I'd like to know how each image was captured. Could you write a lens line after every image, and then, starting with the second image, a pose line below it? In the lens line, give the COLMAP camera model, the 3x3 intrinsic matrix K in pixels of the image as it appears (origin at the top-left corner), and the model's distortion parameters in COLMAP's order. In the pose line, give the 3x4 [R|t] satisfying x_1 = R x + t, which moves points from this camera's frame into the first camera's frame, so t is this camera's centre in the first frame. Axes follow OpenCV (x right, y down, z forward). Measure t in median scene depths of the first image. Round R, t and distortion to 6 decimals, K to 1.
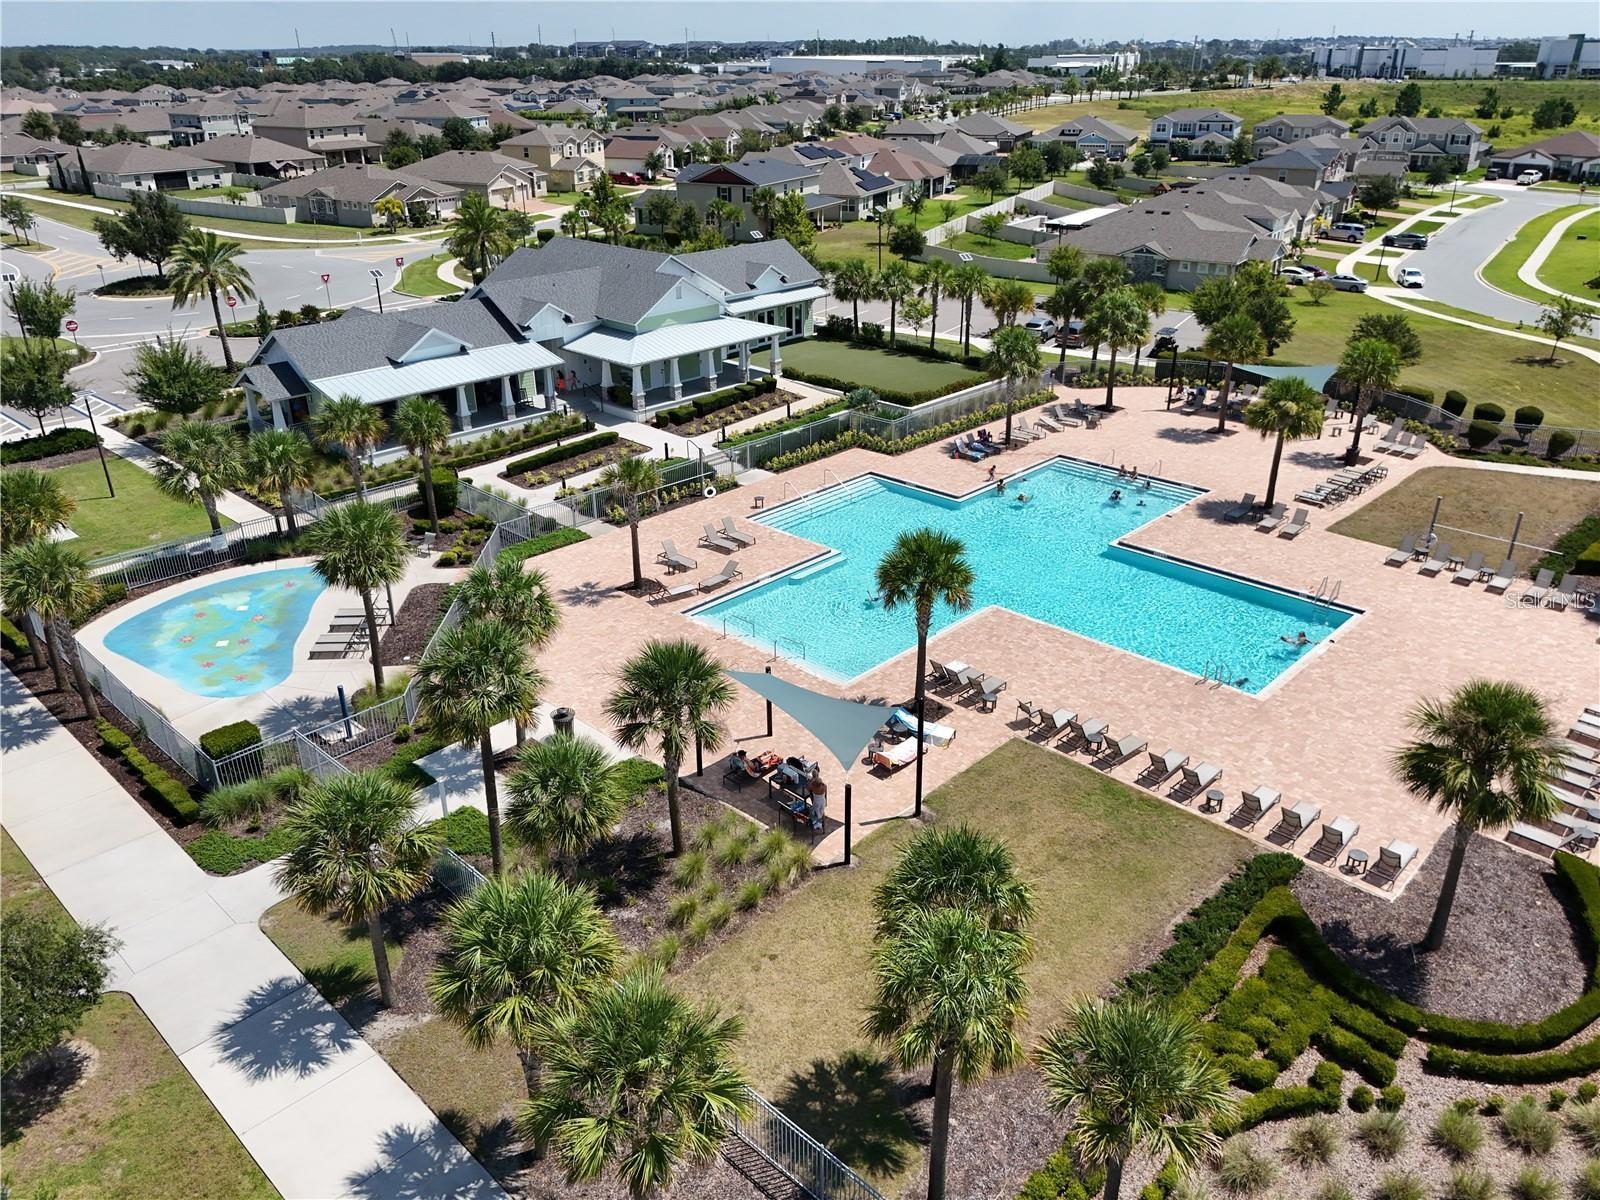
lens RADIAL K [[1182.1, 0, 794.2], [0, 1182.1, 605.0], [0, 0, 1]] dist [0.048190, -0.034168]
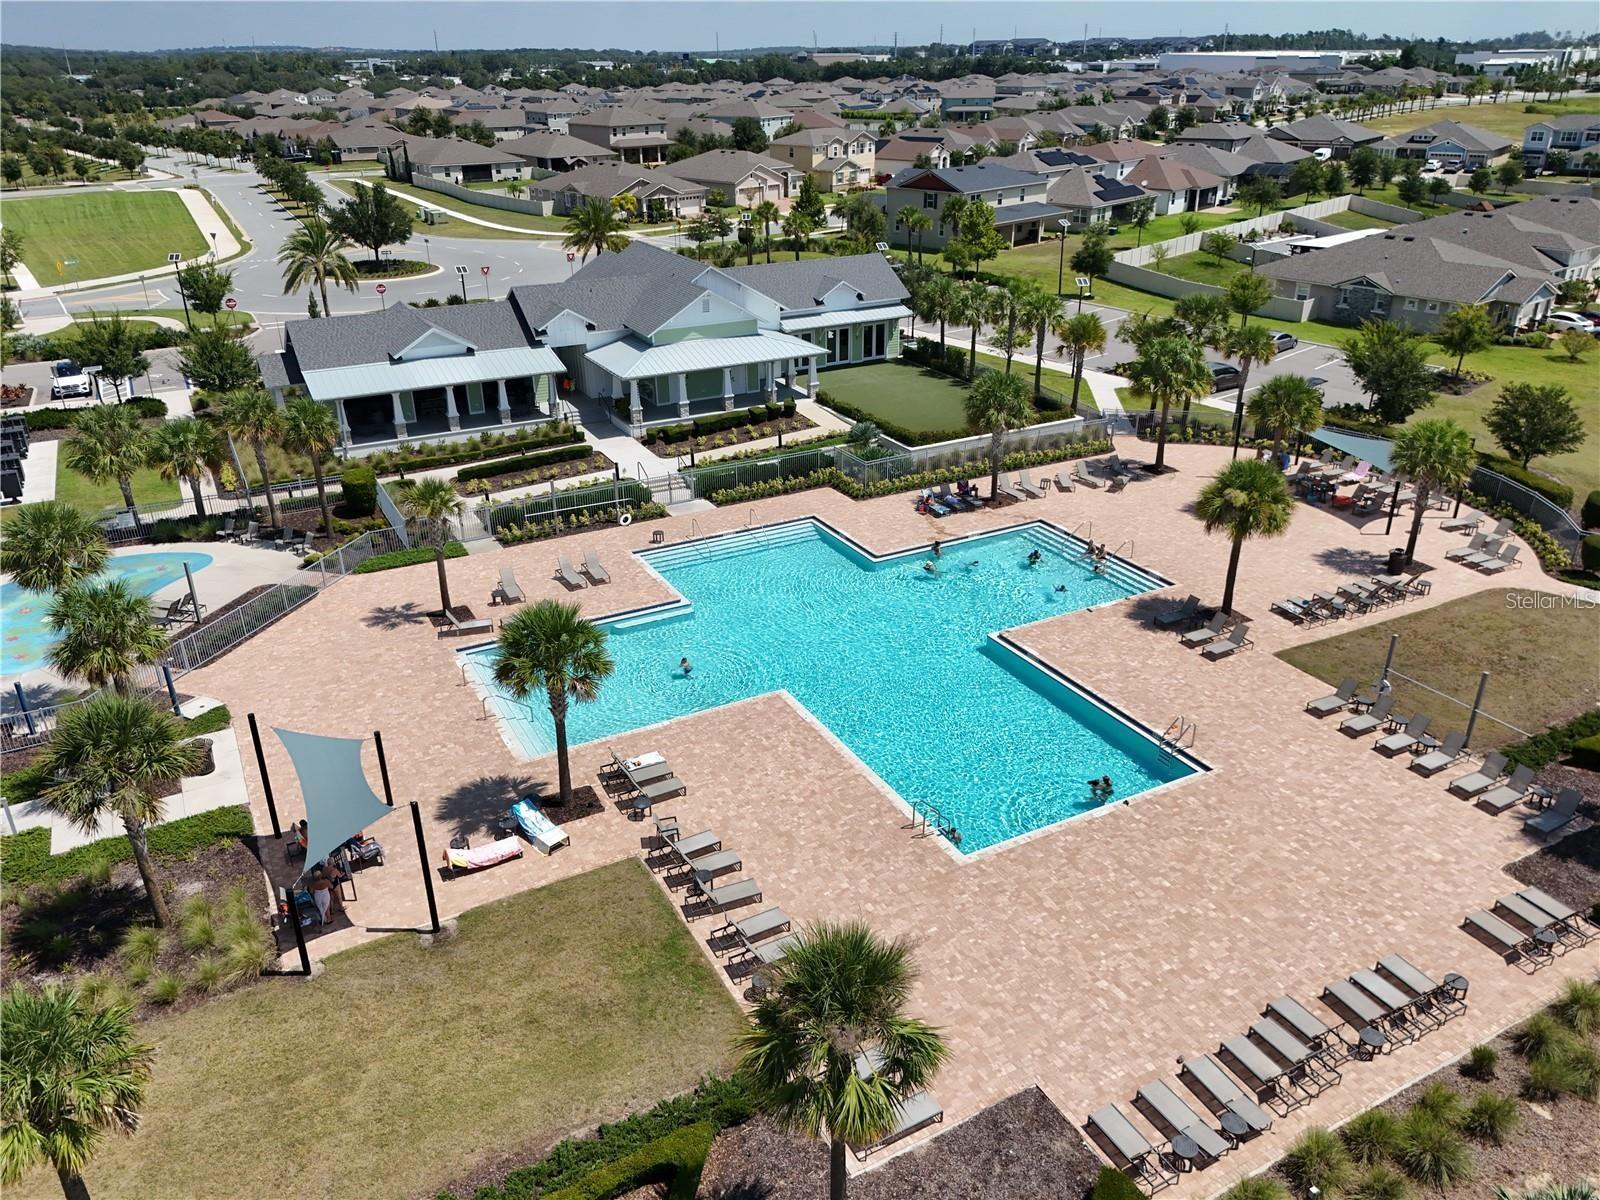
lens RADIAL K [[1182.1, 0, 796.5], [0, 1182.1, 596.0], [0, 0, 1]] dist [0.048190, -0.034168]
pose [[0.951104, 0.126861, -0.281616, 0.123921], [-0.128243, 0.991650, 0.013597, -0.024482], [0.280989, 0.023183, 0.959431, 0.049595]]
